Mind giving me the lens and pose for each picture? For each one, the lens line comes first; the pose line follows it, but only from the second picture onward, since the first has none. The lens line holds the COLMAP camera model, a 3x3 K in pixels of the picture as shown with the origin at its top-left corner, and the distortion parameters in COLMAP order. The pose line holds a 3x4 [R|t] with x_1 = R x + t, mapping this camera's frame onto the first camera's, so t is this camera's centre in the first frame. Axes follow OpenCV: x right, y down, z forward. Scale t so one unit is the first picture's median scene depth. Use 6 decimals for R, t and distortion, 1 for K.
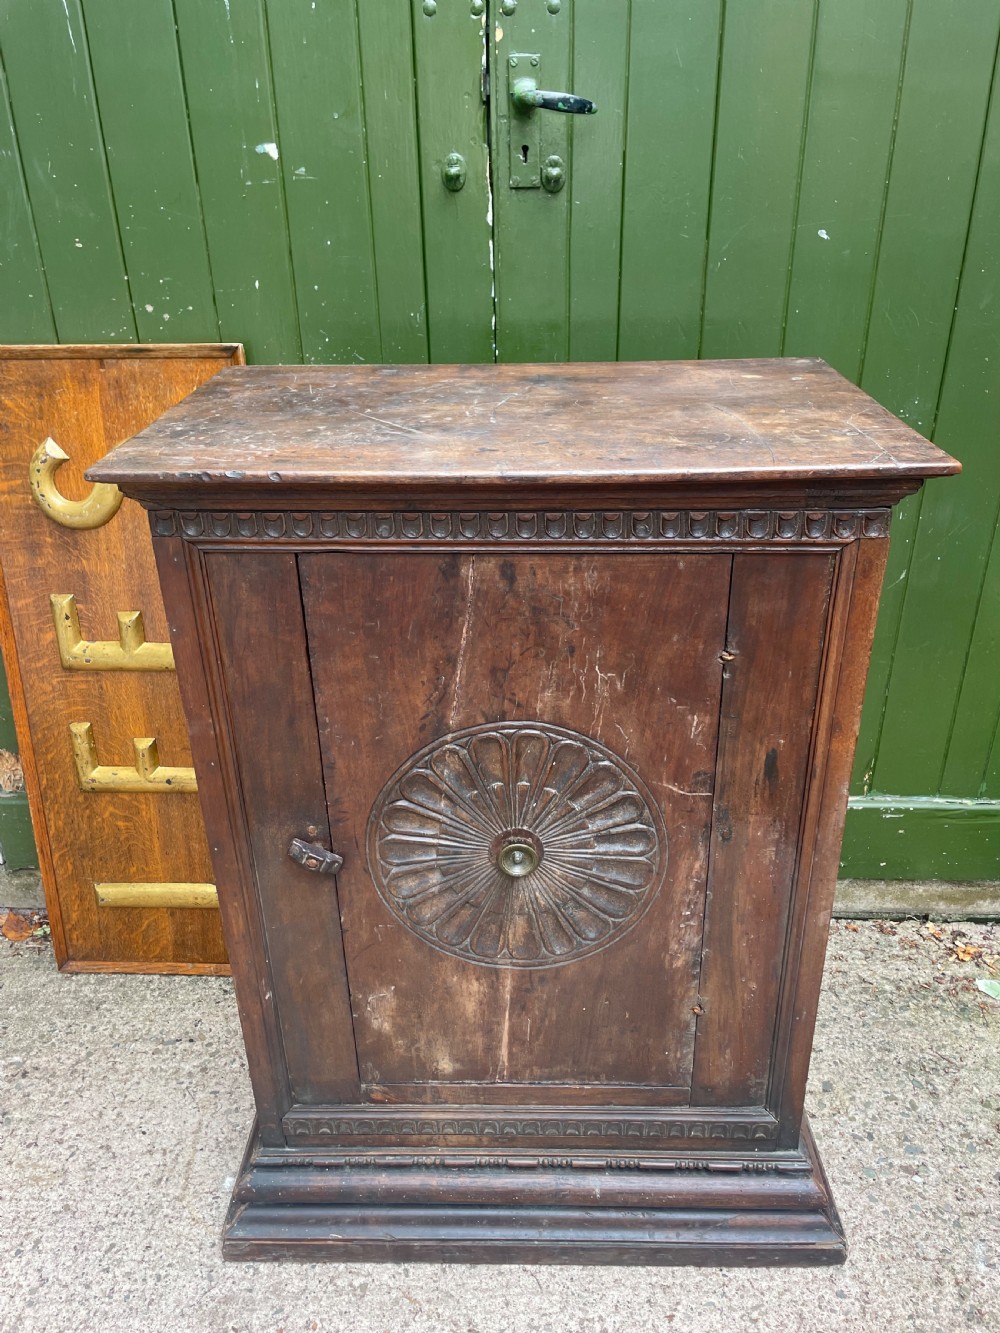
lens RADIAL K [[1015.0, 0, 492.9], [0, 1015.0, 661.6], [0, 0, 1]] dist [0.075948, -0.106687]
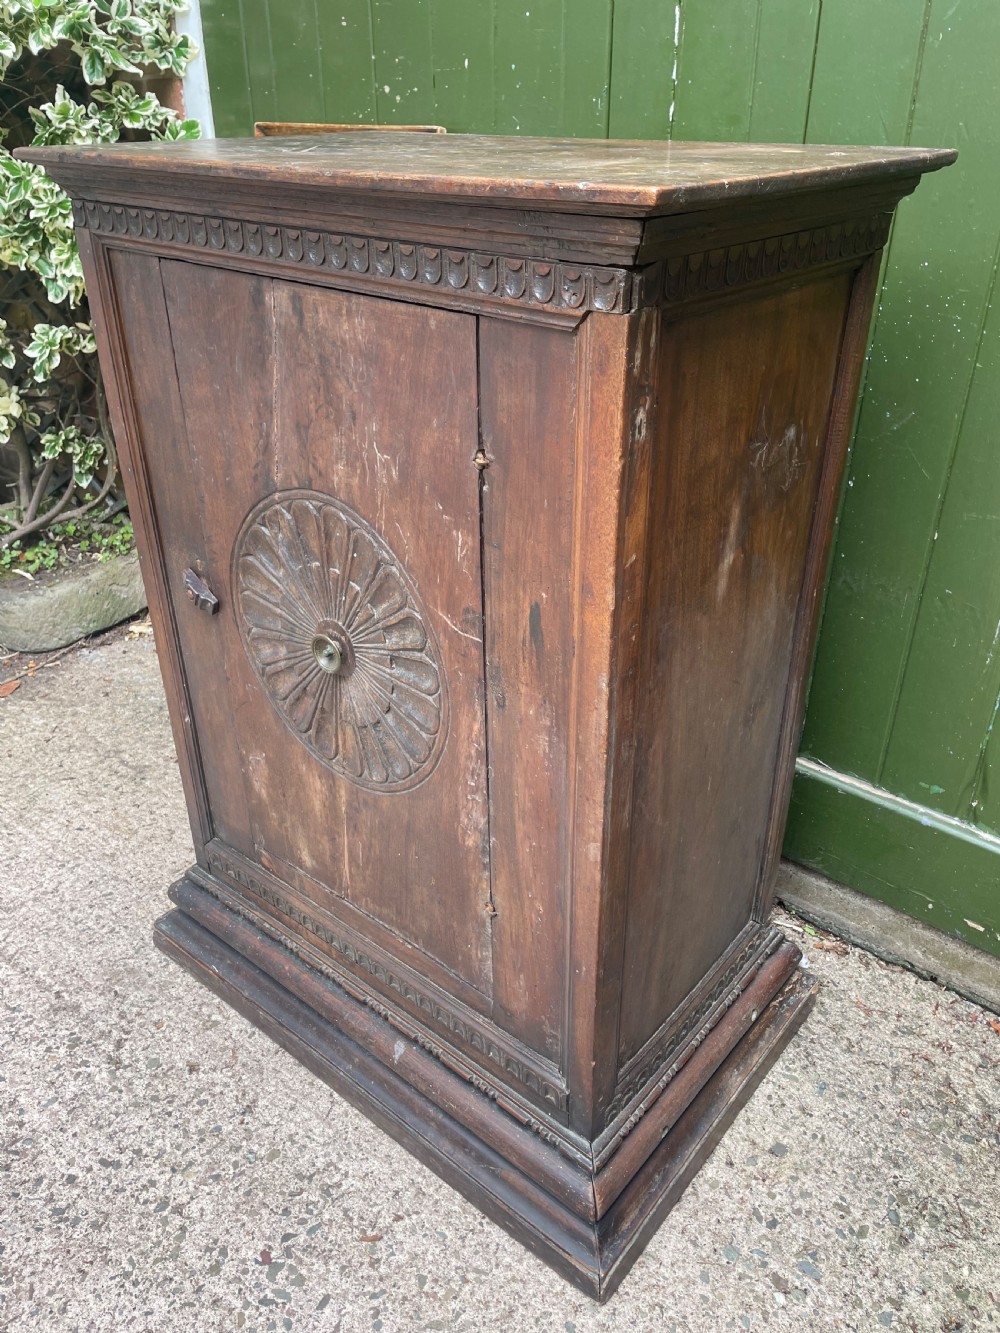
lens RADIAL K [[1015.0, 0, 503.3], [0, 1015.0, 671.6], [0, 0, 1]] dist [0.075948, -0.106687]
pose [[0.780223, 0.324022, -0.535034, 0.602670], [-0.292737, 0.945065, 0.145452, 0.025630], [0.552772, 0.043140, 0.832215, 0.290603]]
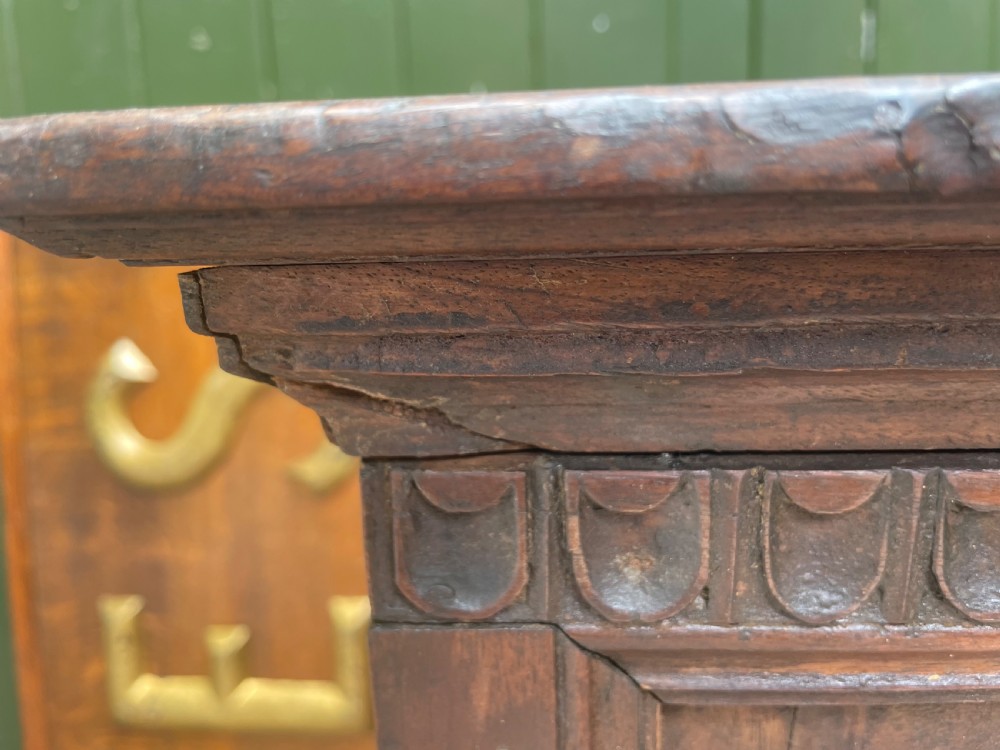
lens RADIAL K [[761.5, 0, 502.0], [0, 761.5, 374.1], [0, 0, 1]] dist [0.075948, -0.106687]
pose [[0.999330, -0.022744, -0.028679, -0.245836], [0.015037, 0.969444, -0.244851, -0.104205], [0.033371, 0.244256, 0.969136, 0.696232]]
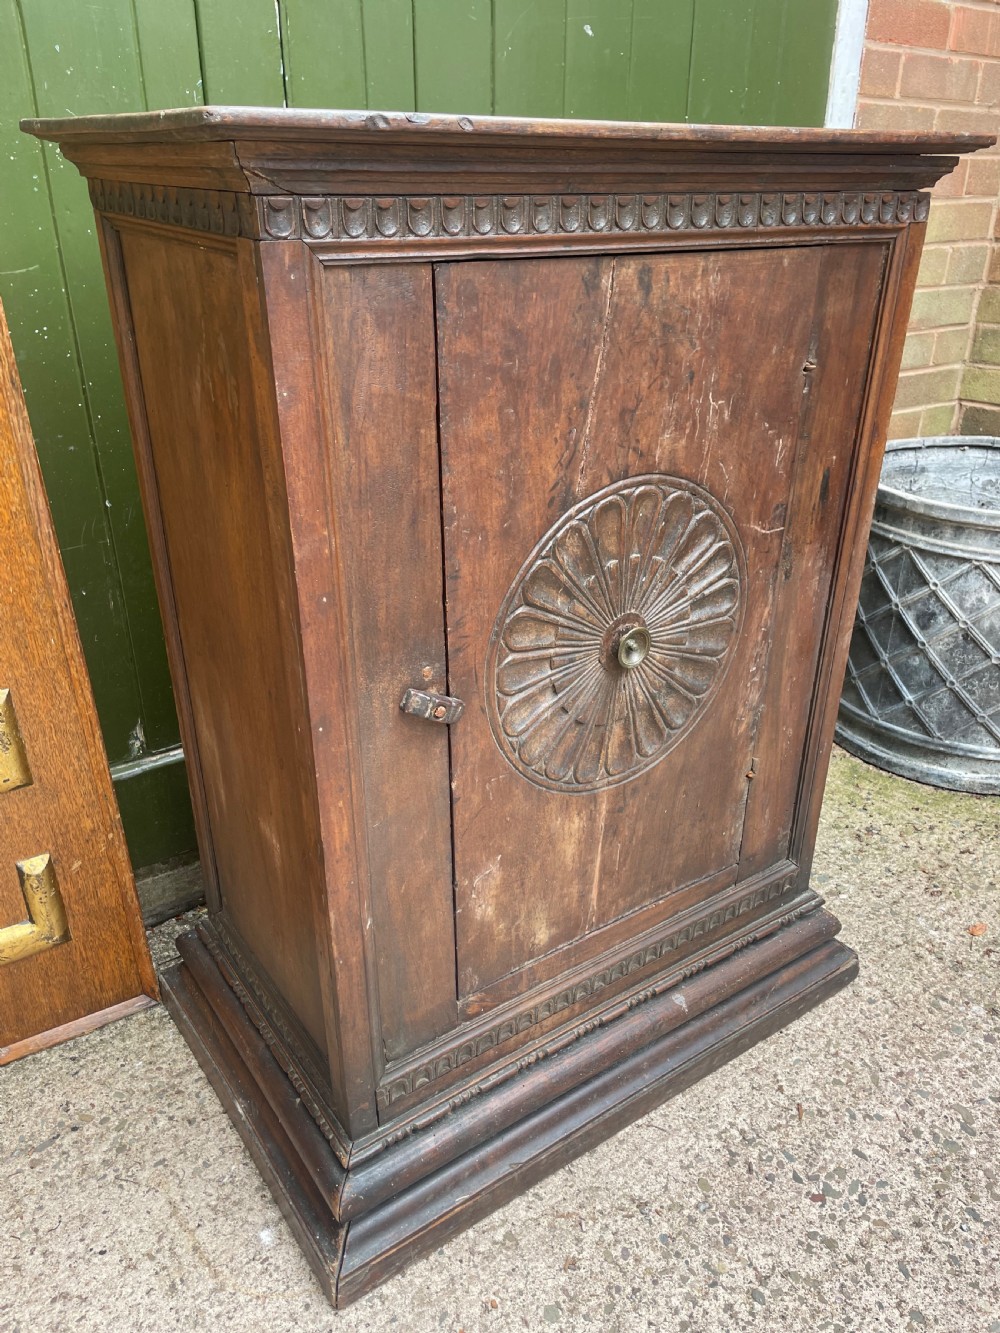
lens RADIAL K [[1015.0, 0, 506.6], [0, 1015.0, 670.7], [0, 0, 1]] dist [0.075948, -0.106687]
pose [[0.803051, -0.241718, 0.544685, -0.510868], [0.243515, 0.967349, 0.070262, 0.114947], [-0.543884, 0.076215, 0.835692, 0.293314]]
